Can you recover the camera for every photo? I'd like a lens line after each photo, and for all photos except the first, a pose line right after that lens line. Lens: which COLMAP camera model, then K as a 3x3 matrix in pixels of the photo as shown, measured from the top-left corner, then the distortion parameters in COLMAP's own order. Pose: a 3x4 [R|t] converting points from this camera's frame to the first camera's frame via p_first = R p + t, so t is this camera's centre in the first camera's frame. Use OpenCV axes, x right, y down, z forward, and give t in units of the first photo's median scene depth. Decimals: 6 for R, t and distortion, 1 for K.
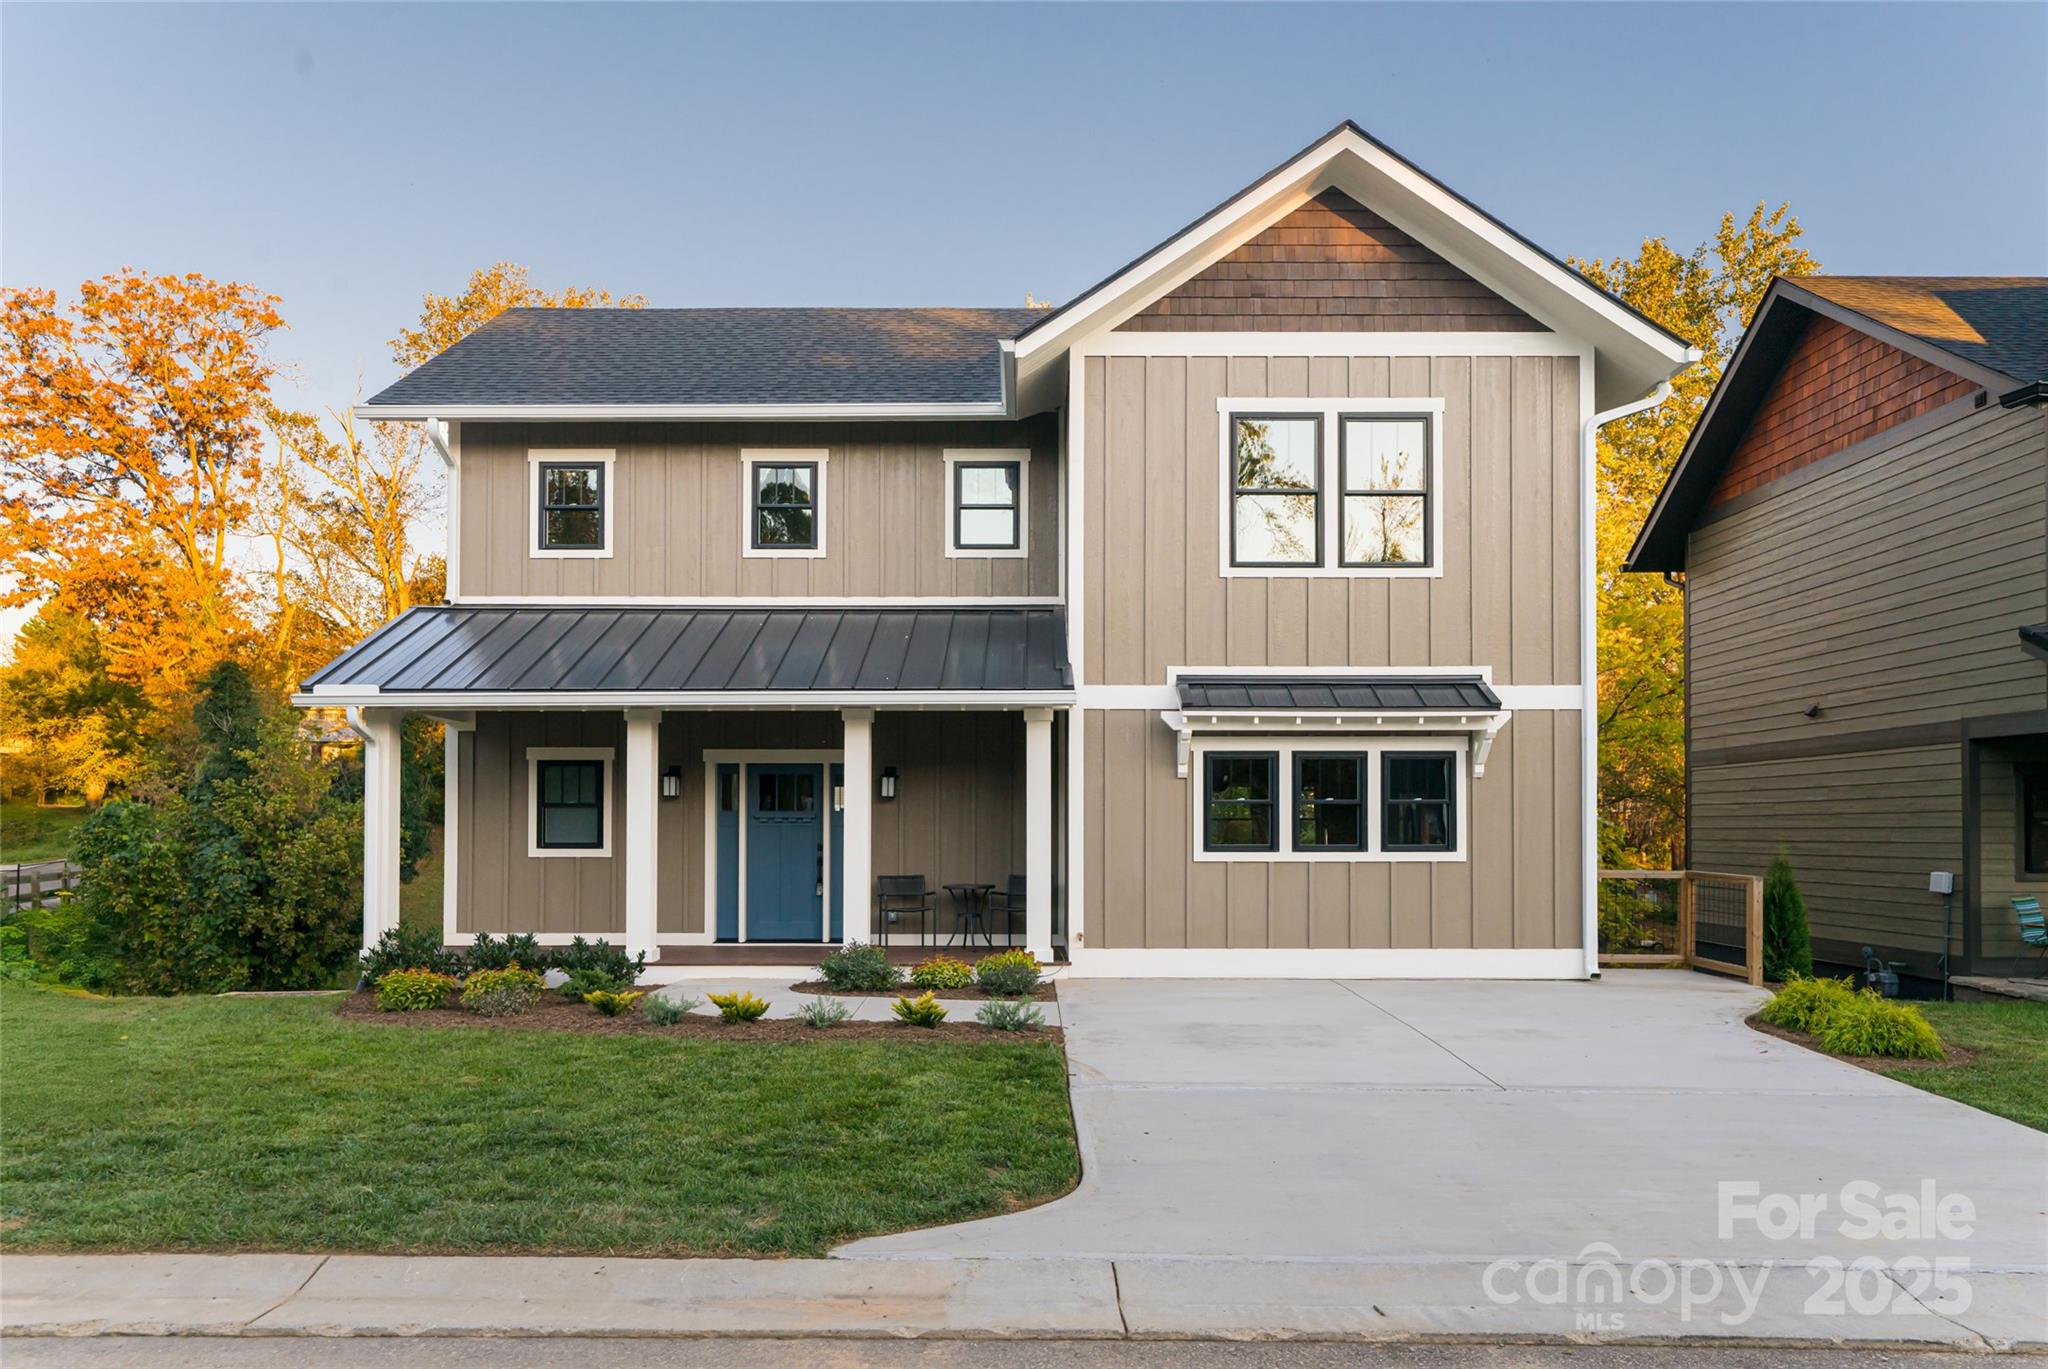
lens RADIAL K [[1395.7, 0, 1077.6], [0, 1395.7, 814.5], [0, 0, 1]] dist [0.005629, 0.001648]
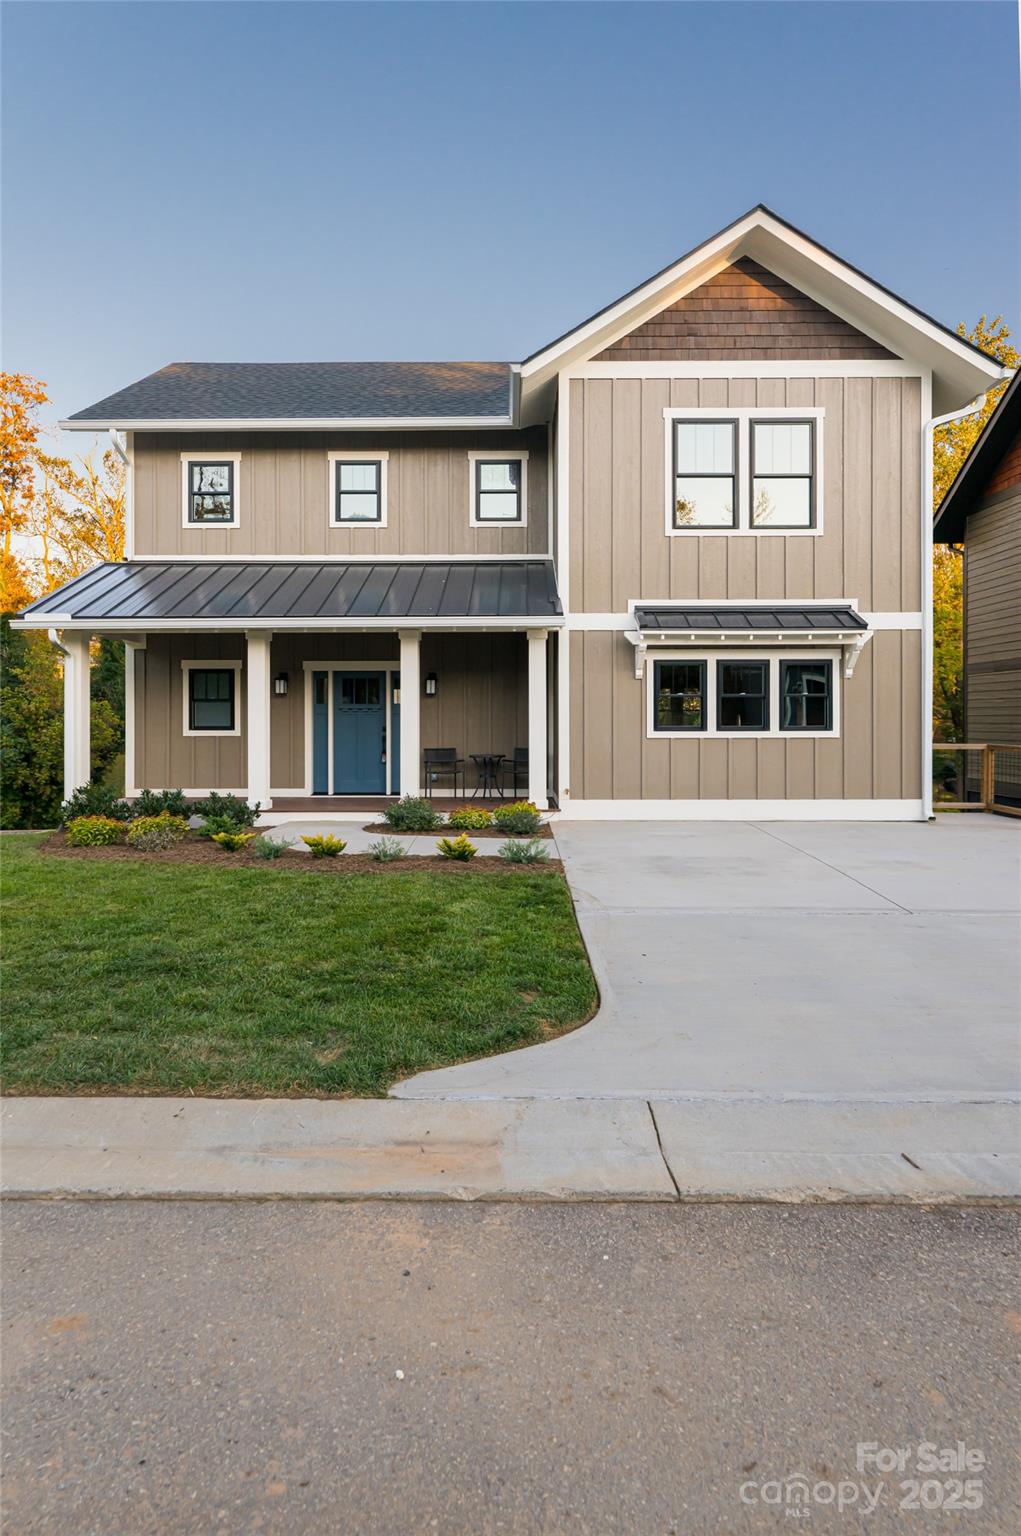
lens RADIAL K [[815.7, 0, 509.0], [0, 815.7, 722.7], [0, 0, 1]] dist [0.001123, 0.000210]
pose [[0.999436, -0.003033, -0.033447, -0.028764], [0.003439, 0.999921, 0.012109, 0.007708], [0.033408, -0.012217, 0.999367, 0.170407]]
